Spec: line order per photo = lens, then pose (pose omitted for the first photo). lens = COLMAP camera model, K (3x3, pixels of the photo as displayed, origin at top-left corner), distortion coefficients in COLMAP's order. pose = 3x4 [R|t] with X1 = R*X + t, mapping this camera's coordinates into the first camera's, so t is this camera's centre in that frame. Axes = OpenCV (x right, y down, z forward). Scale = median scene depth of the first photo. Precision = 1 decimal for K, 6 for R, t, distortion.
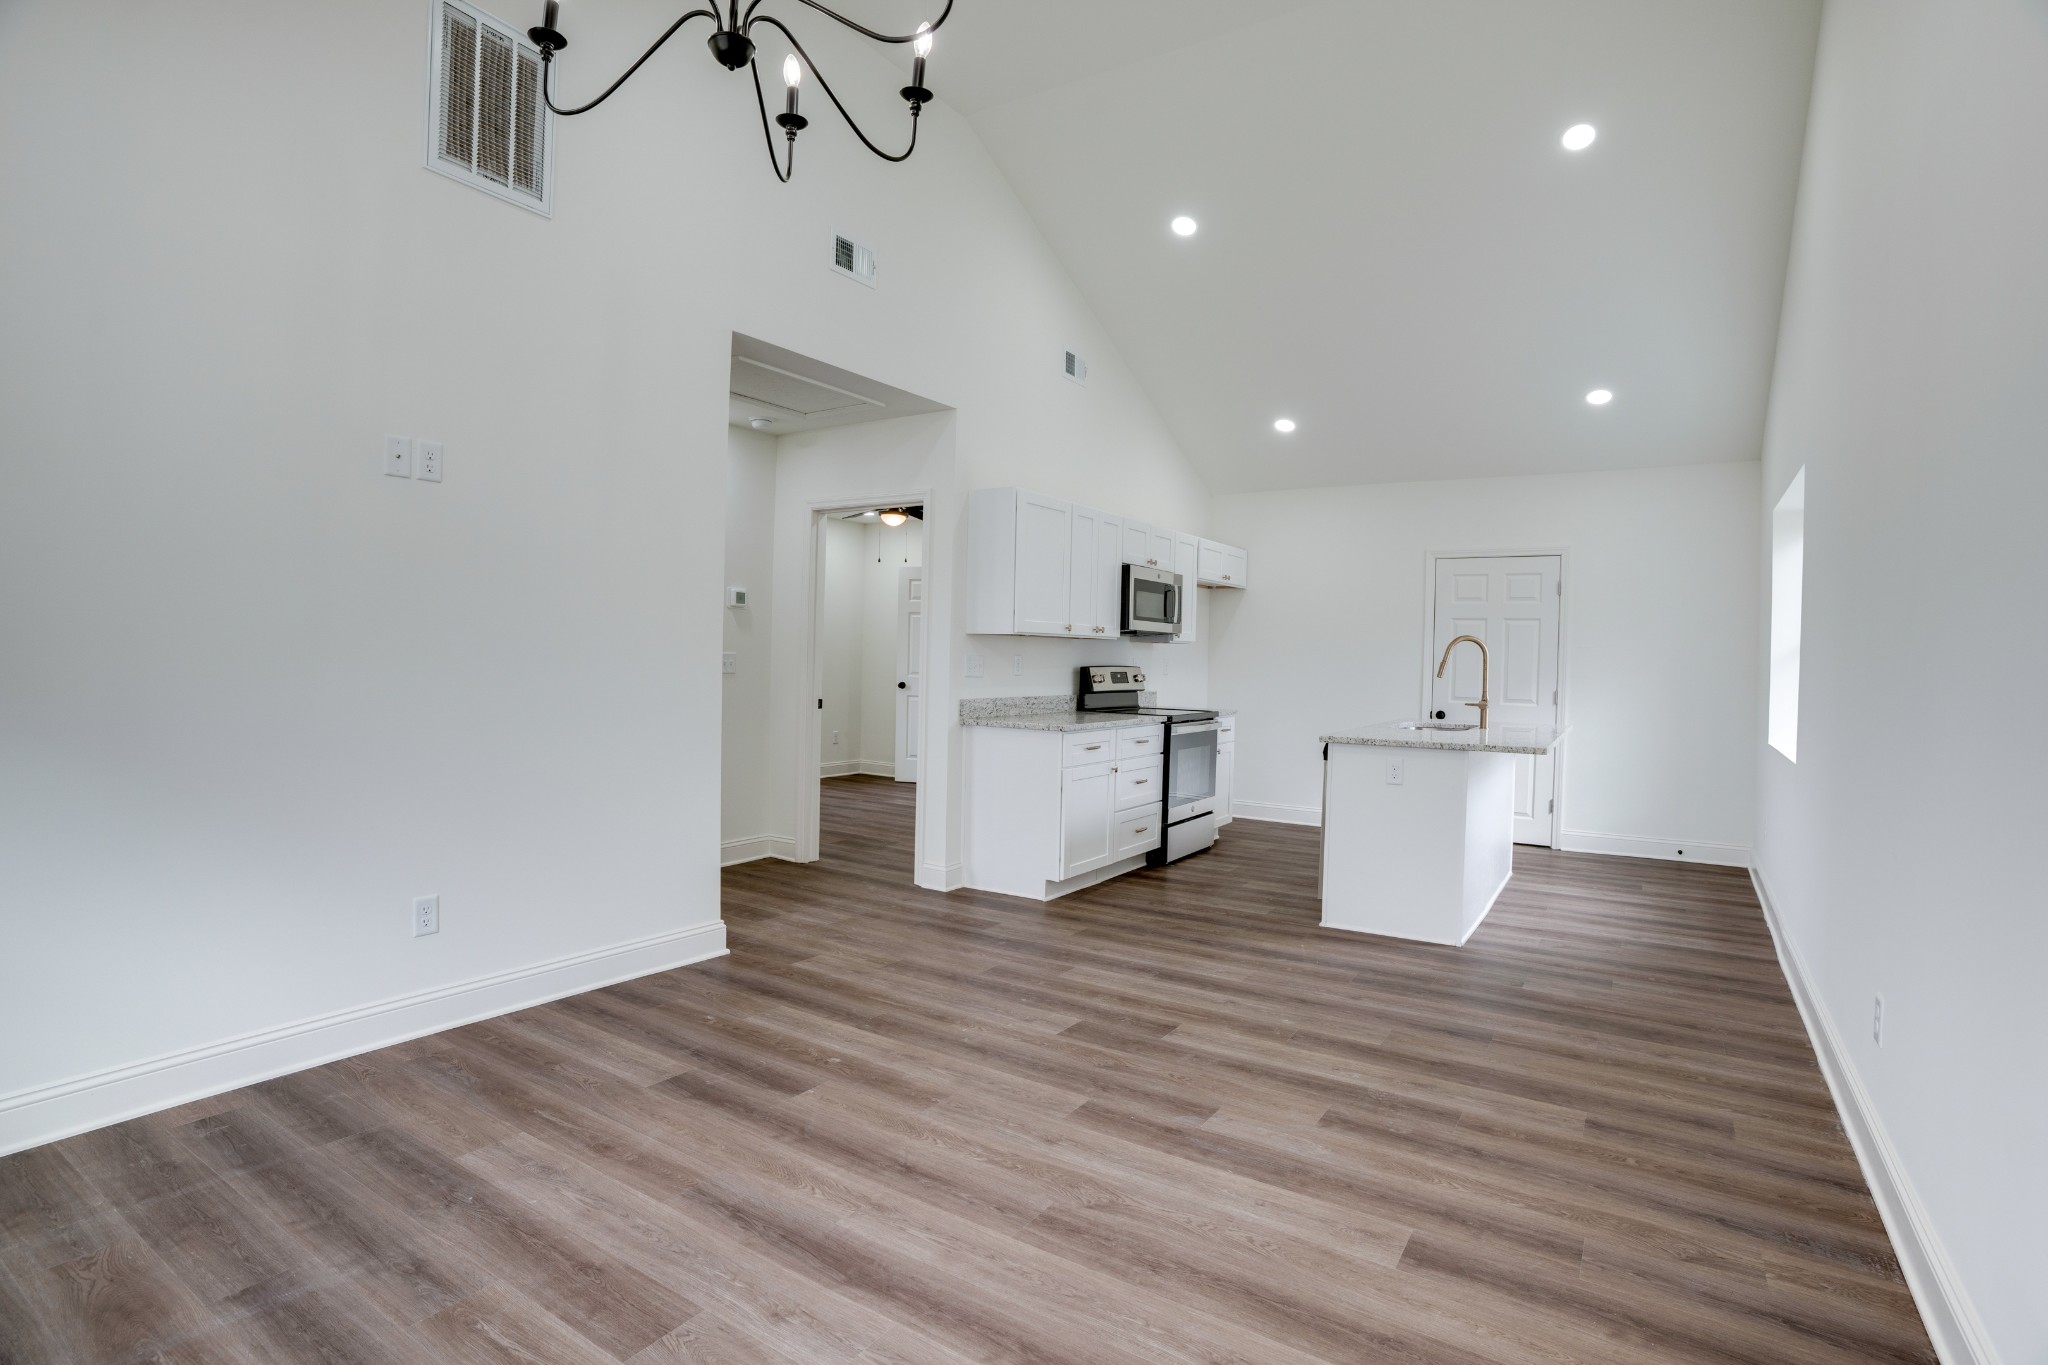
lens RADIAL K [[1003.0, 0, 1022.9], [0, 1003.0, 671.3], [0, 0, 1]] dist [-0.068704, 0.031762]
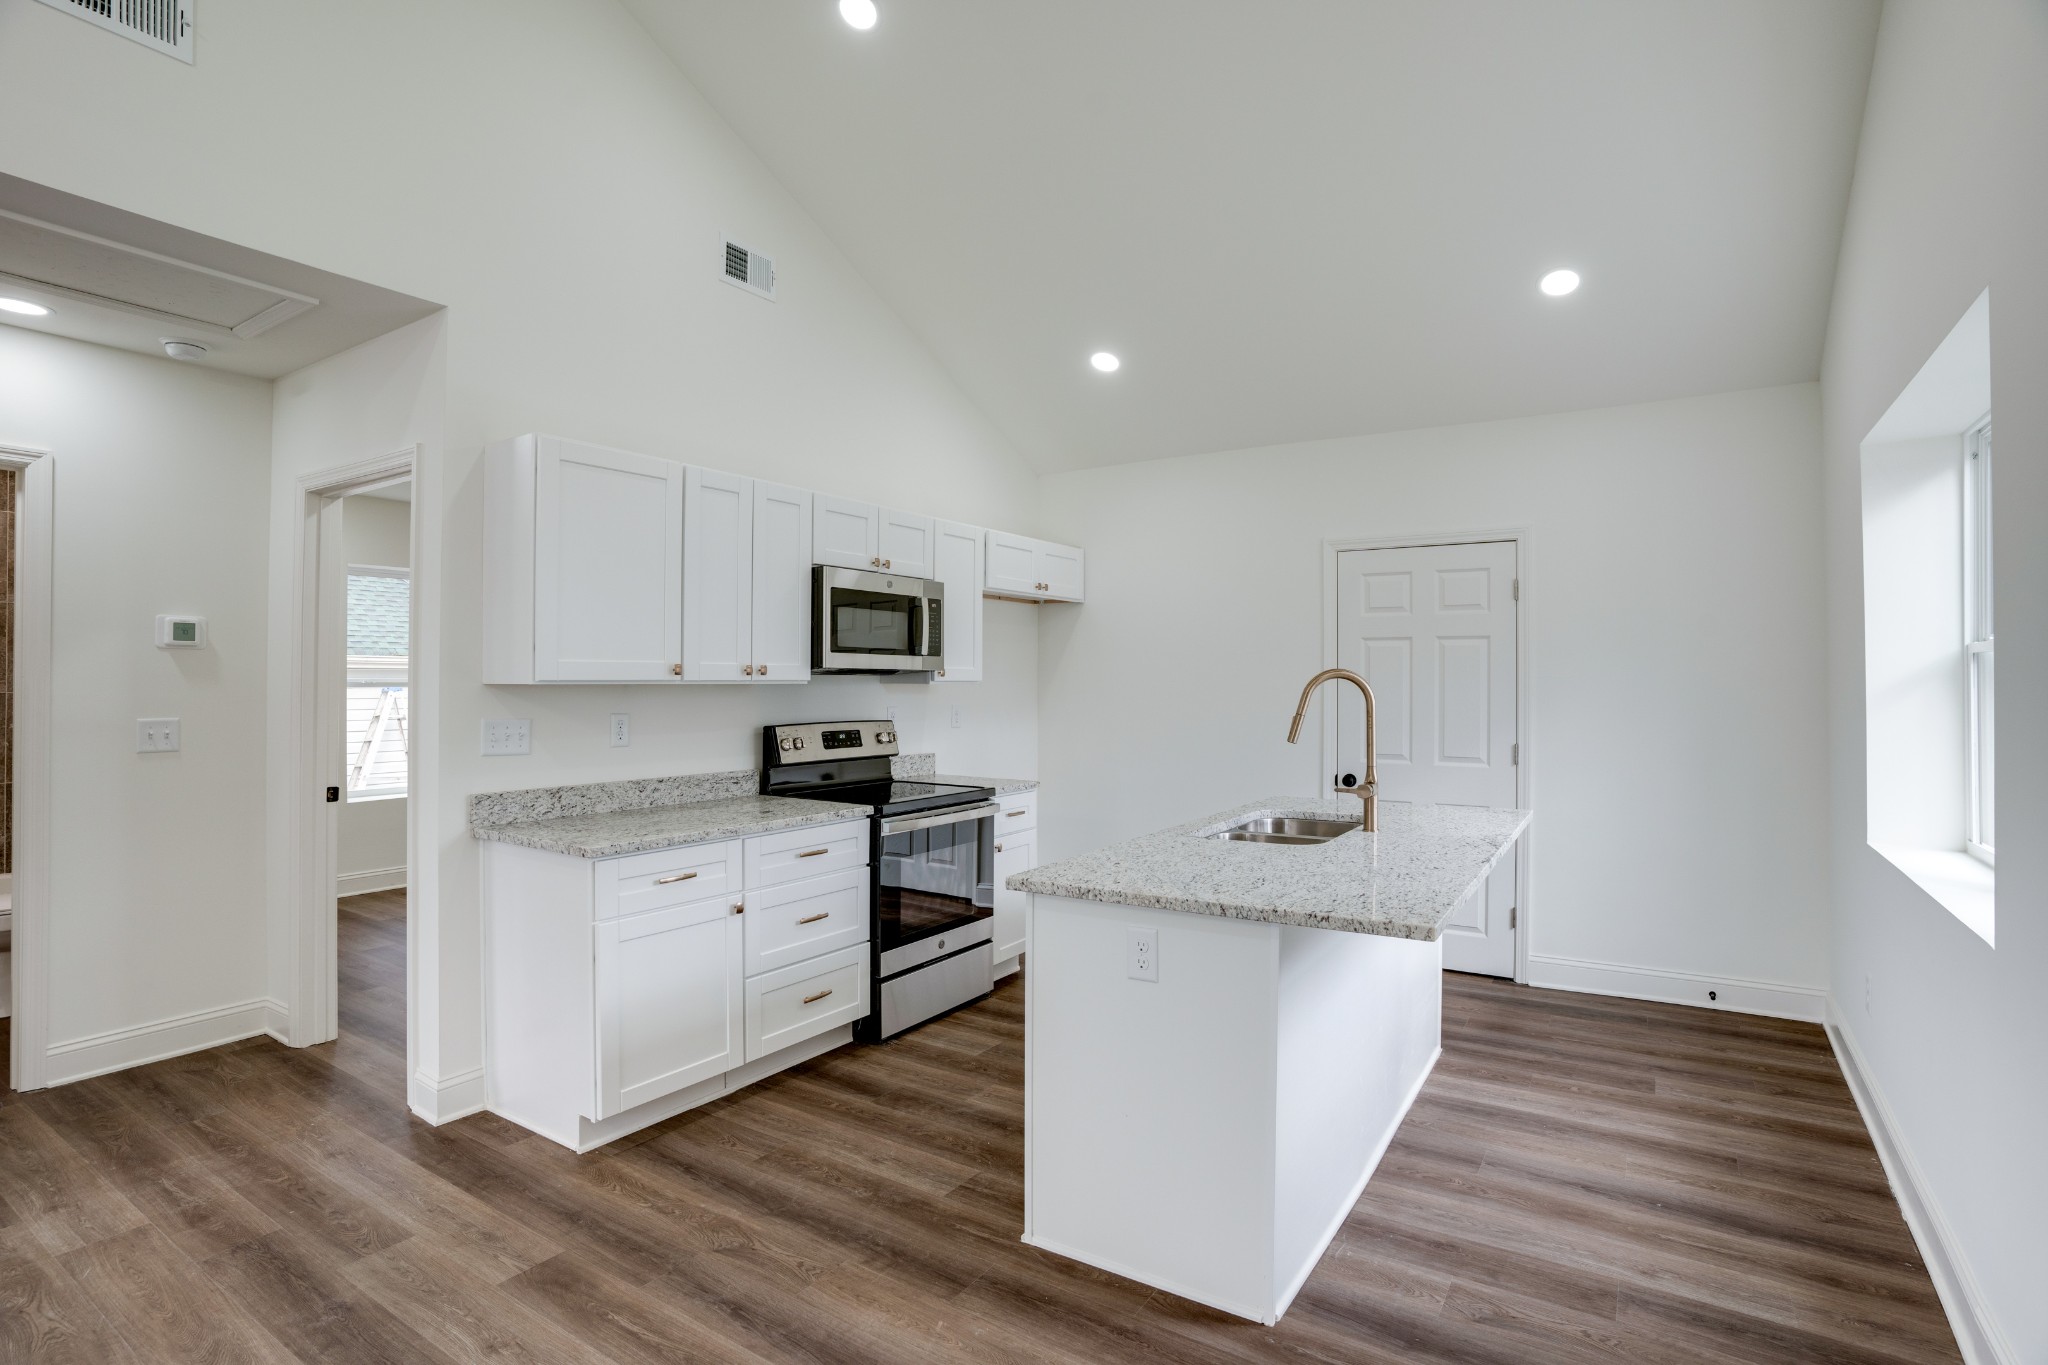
lens RADIAL K [[1003.0, 0, 1014.8], [0, 1003.0, 671.3], [0, 0, 1]] dist [-0.068704, 0.031762]
pose [[0.999763, -0.019826, -0.009006, 0.283189], [0.019586, 0.999471, -0.025978, -0.024925], [0.009516, 0.025796, 0.999622, 0.444060]]
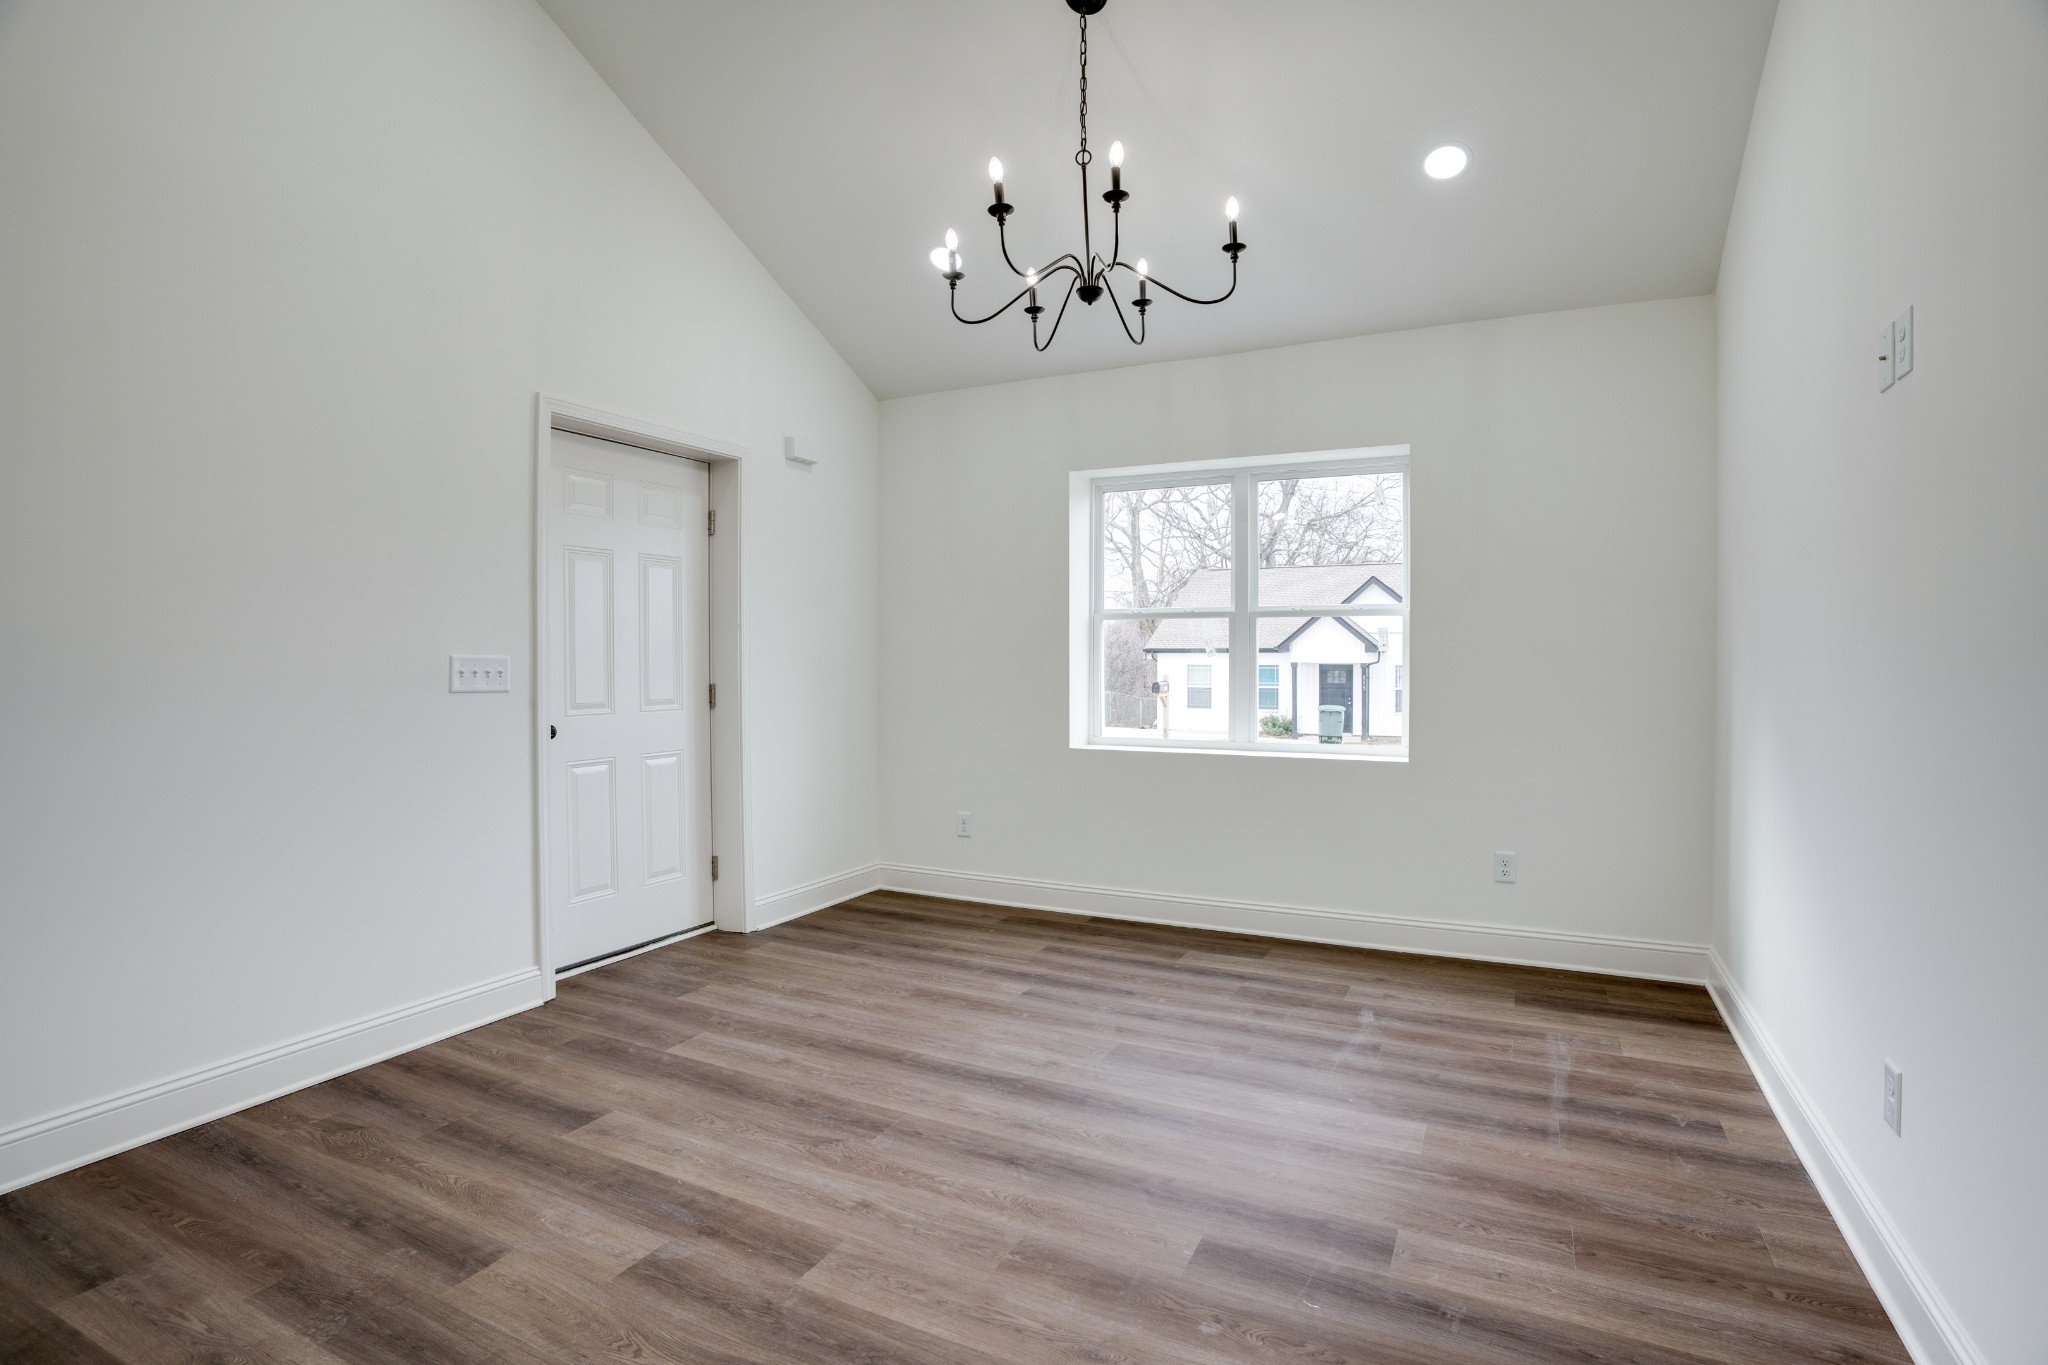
lens RADIAL K [[1003.0, 0, 1016.0], [0, 1003.0, 672.1], [0, 0, 1]] dist [-0.068704, 0.031762]
pose [[-0.994480, -0.019171, -0.103163, -0.003390], [-0.021552, 0.999525, 0.022012, -0.007619], [0.102692, 0.024113, -0.994421, 0.927595]]
